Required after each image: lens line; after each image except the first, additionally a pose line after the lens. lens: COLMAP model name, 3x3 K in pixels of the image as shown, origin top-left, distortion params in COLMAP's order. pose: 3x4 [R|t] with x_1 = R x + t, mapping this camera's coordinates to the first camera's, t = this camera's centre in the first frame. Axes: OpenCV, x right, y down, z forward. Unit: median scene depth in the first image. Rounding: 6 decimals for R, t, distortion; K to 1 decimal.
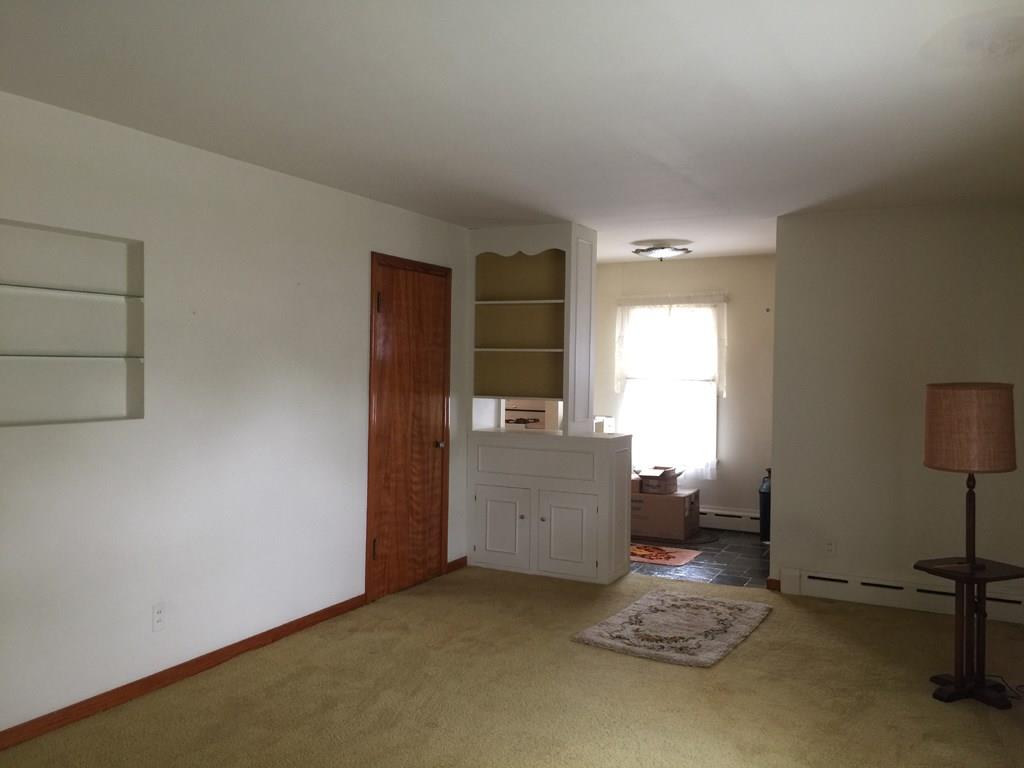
lens RADIAL K [[873.5, 0, 505.2], [0, 873.5, 370.9], [0, 0, 1]] dist [0.052016, -0.008142]
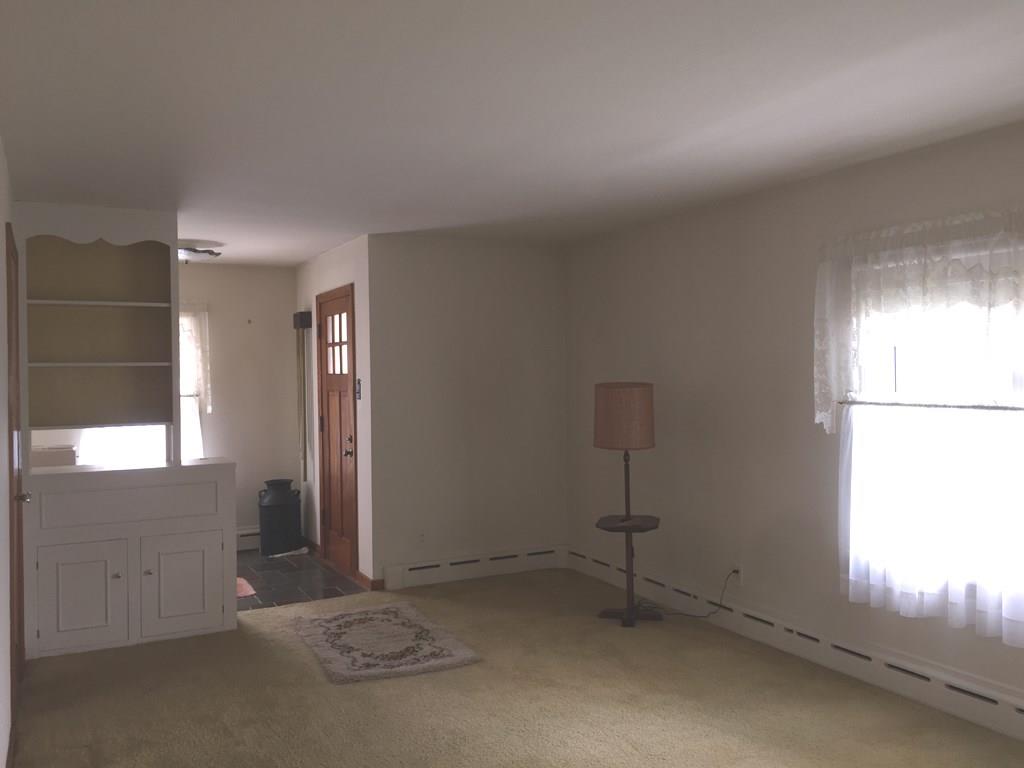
lens RADIAL K [[873.5, 0, 505.2], [0, 873.5, 370.9], [0, 0, 1]] dist [0.052016, -0.008142]
pose [[0.588598, -0.021673, 0.808136, -0.496345], [0.032938, 0.999453, 0.002813, -0.010213], [-0.807755, 0.024963, 0.588990, 0.290147]]
